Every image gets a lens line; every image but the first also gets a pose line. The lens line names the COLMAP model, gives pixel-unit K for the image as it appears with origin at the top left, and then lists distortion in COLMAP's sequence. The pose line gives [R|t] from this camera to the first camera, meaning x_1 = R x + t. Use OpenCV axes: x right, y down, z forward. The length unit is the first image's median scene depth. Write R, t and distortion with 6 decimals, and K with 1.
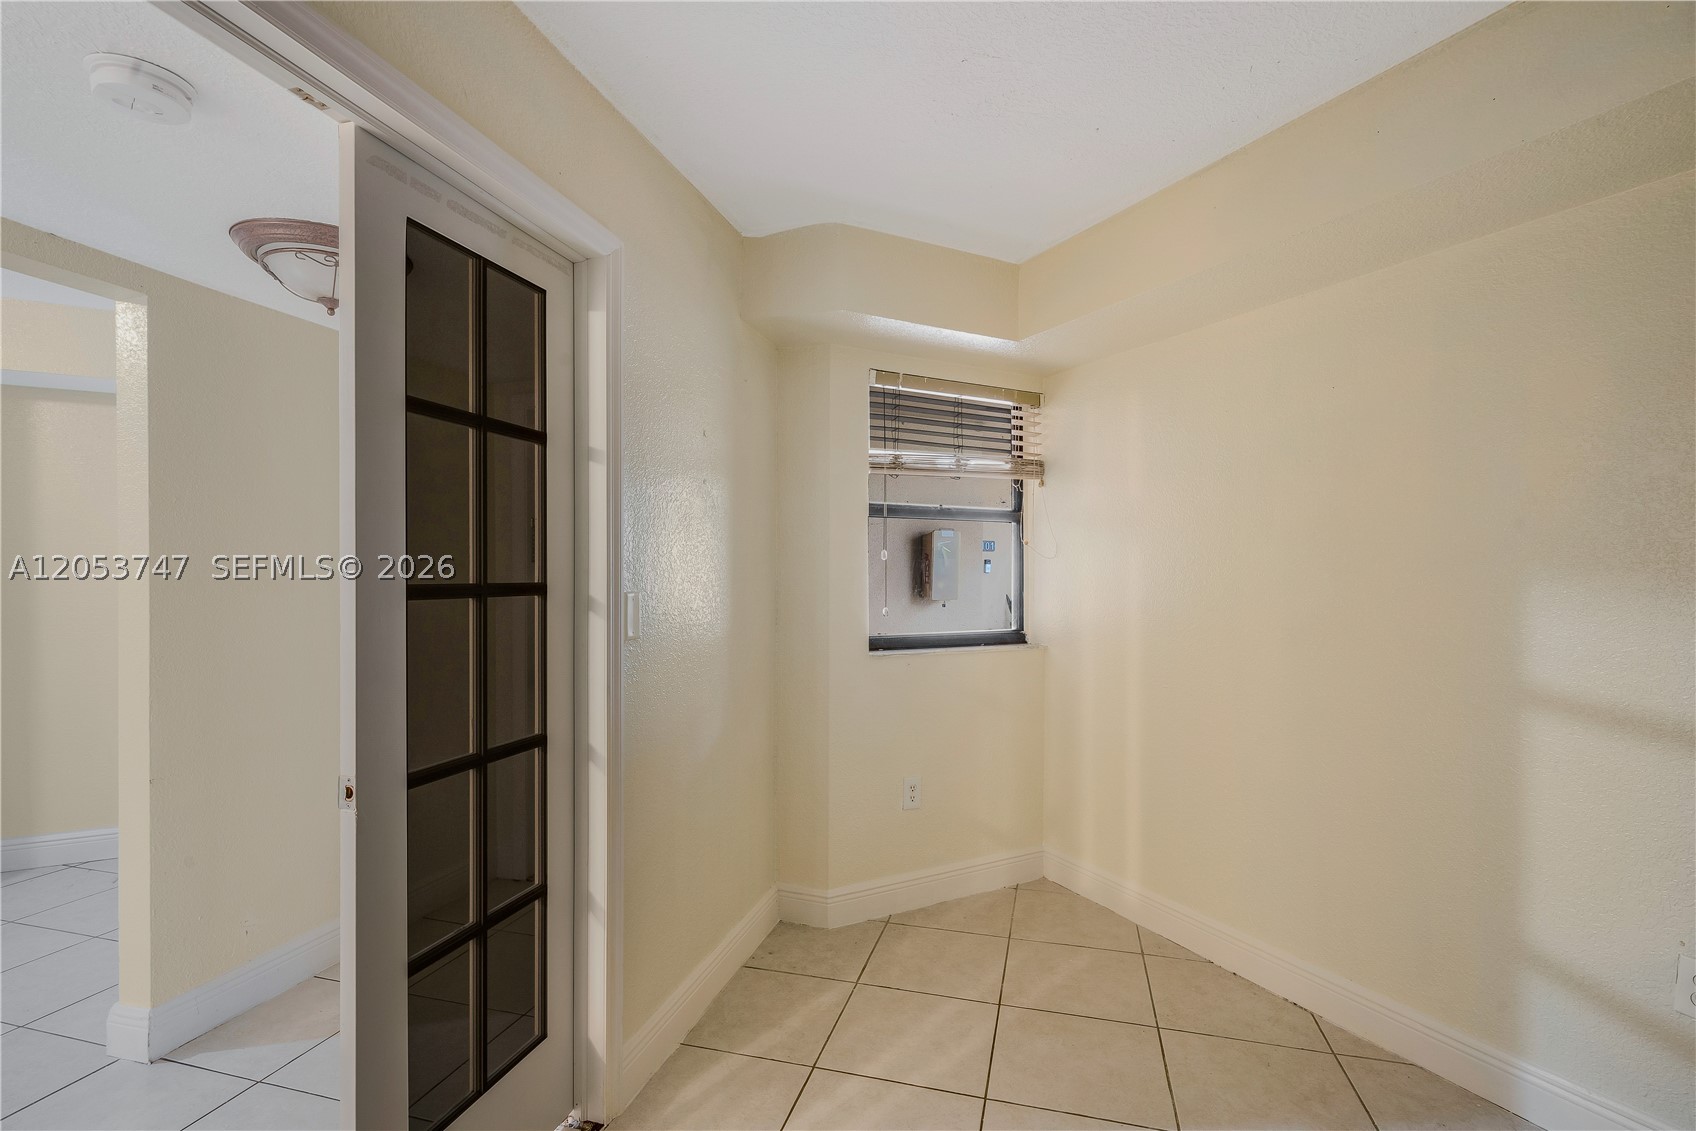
lens RADIAL K [[776.2, 0, 838.0], [0, 776.2, 572.2], [0, 0, 1]] dist [0.000634, -0.000663]
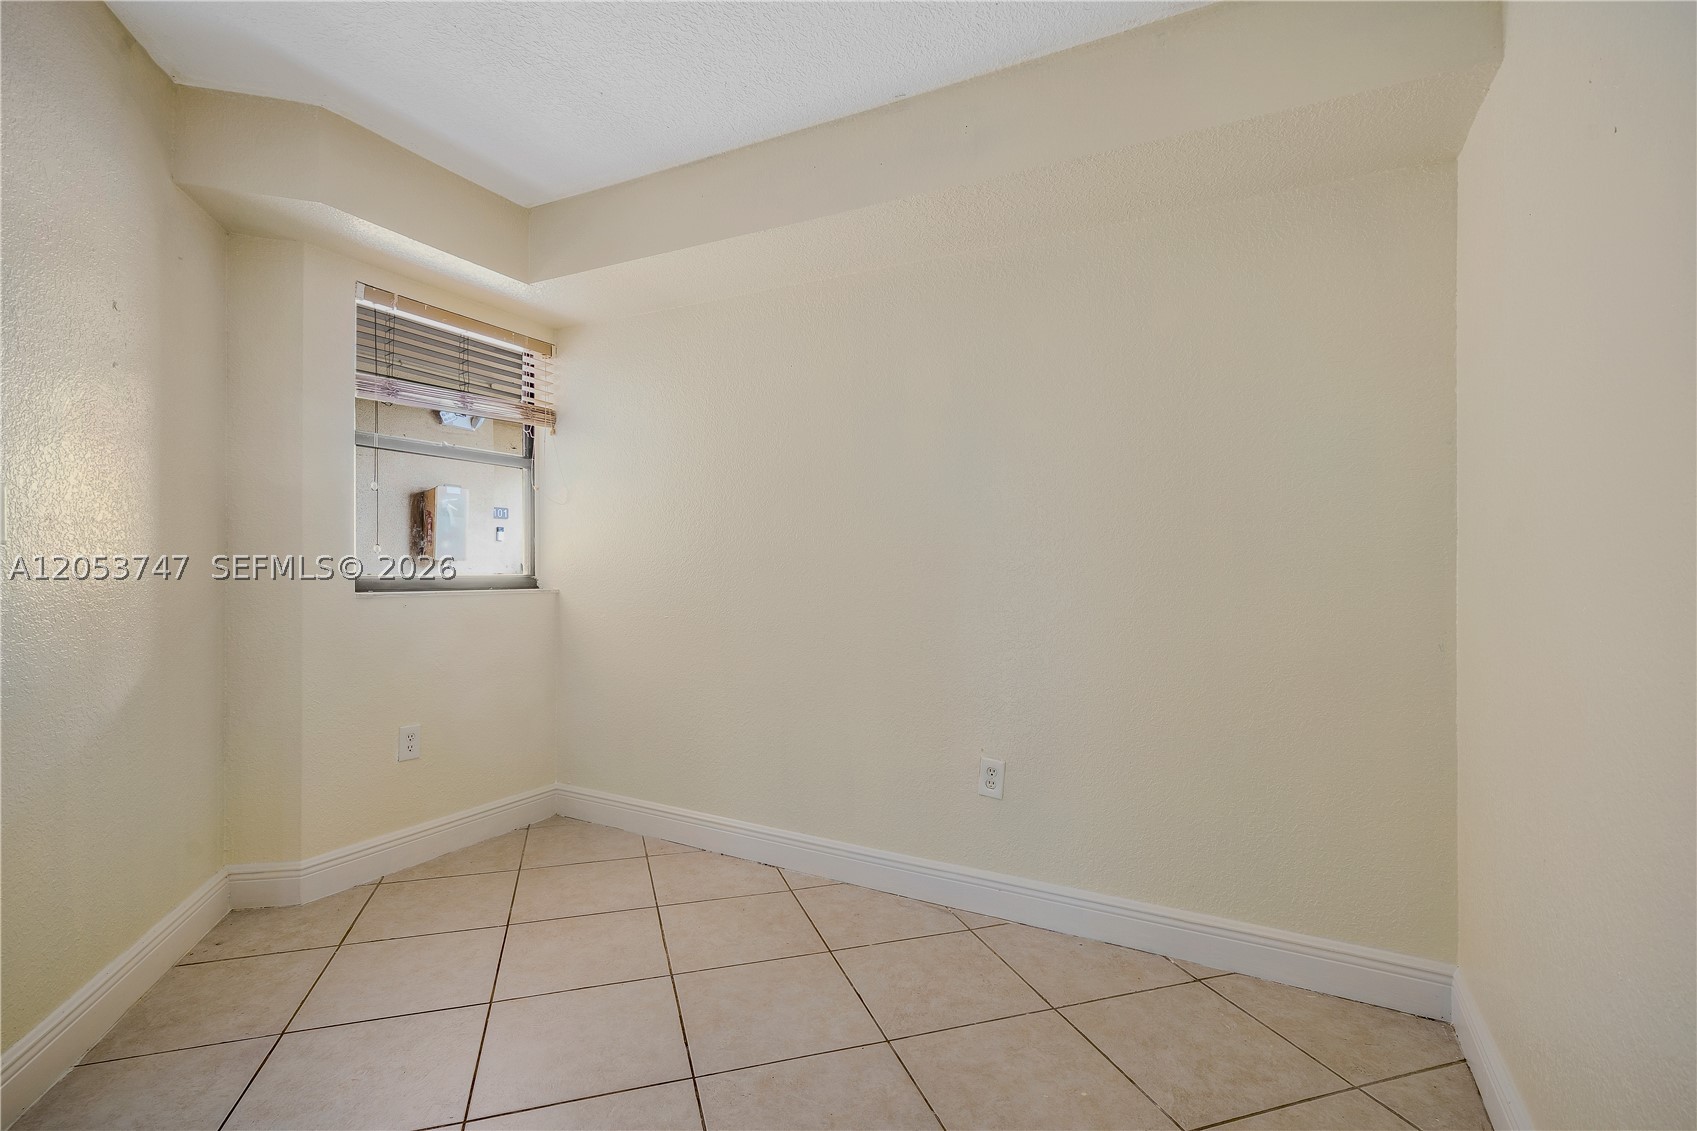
lens RADIAL K [[776.7, 0, 843.4], [0, 776.7, 565.5], [0, 0, 1]] dist [0.000634, -0.000663]
pose [[0.823938, 0.000324, 0.566680, -0.004712], [0.004023, 0.999971, -0.006421, 0.078696], [-0.566666, 0.007570, 0.823913, -0.071829]]
